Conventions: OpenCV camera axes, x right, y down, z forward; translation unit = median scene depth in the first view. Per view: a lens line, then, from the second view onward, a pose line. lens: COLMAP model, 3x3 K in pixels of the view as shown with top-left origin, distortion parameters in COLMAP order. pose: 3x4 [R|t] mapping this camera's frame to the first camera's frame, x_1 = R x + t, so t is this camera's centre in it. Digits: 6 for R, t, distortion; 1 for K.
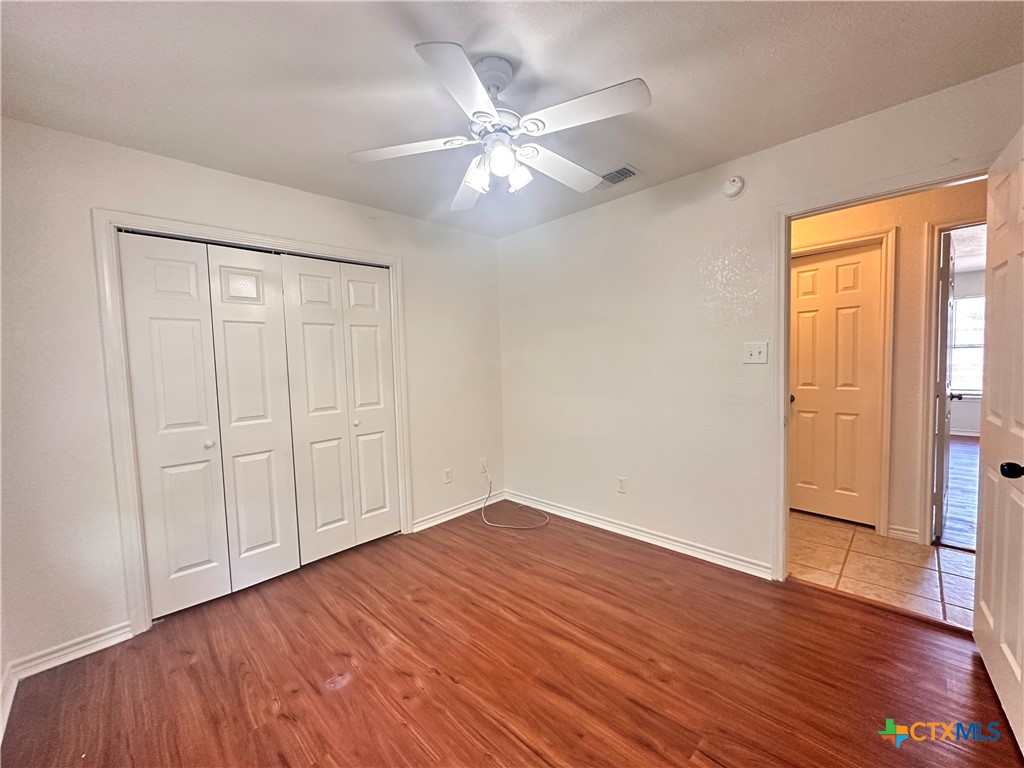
lens RADIAL K [[410.6, 0, 510.5], [0, 410.6, 383.6], [0, 0, 1]] dist [-0.003883, -0.000217]
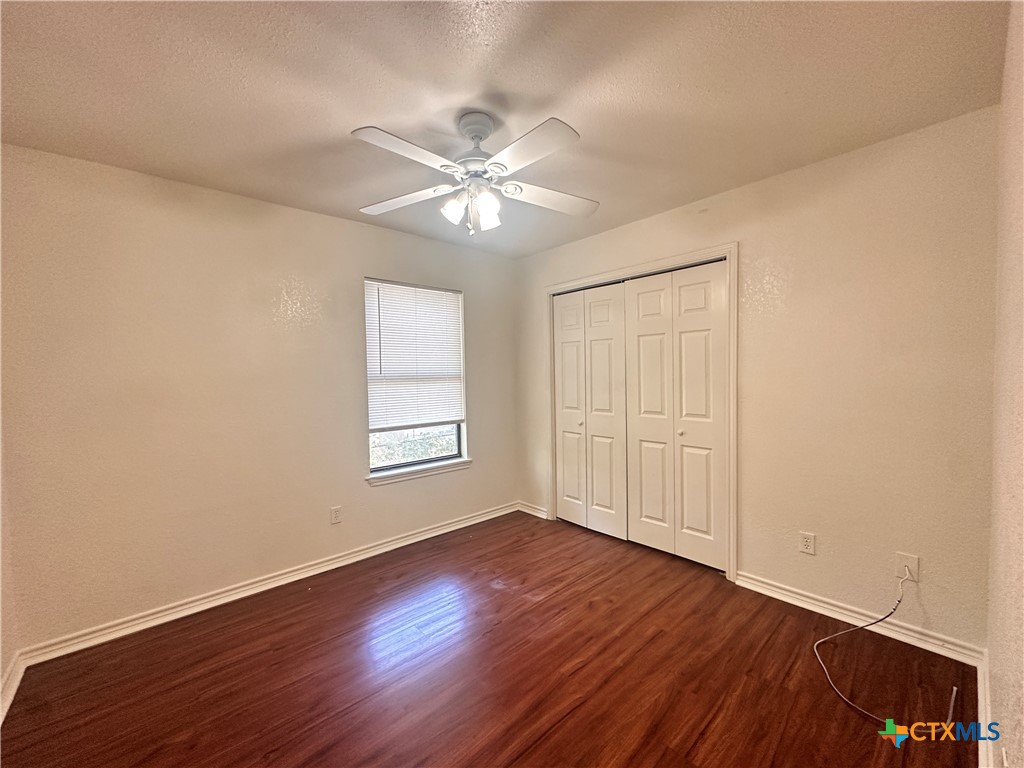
lens RADIAL K [[410.6, 0, 510.5], [0, 410.6, 383.6], [0, 0, 1]] dist [-0.003883, -0.000217]
pose [[-0.063537, 0.063939, -0.995929, 0.759073], [-0.036886, 0.997113, 0.066369, -0.085432], [0.997298, 0.040952, -0.060995, 0.805338]]
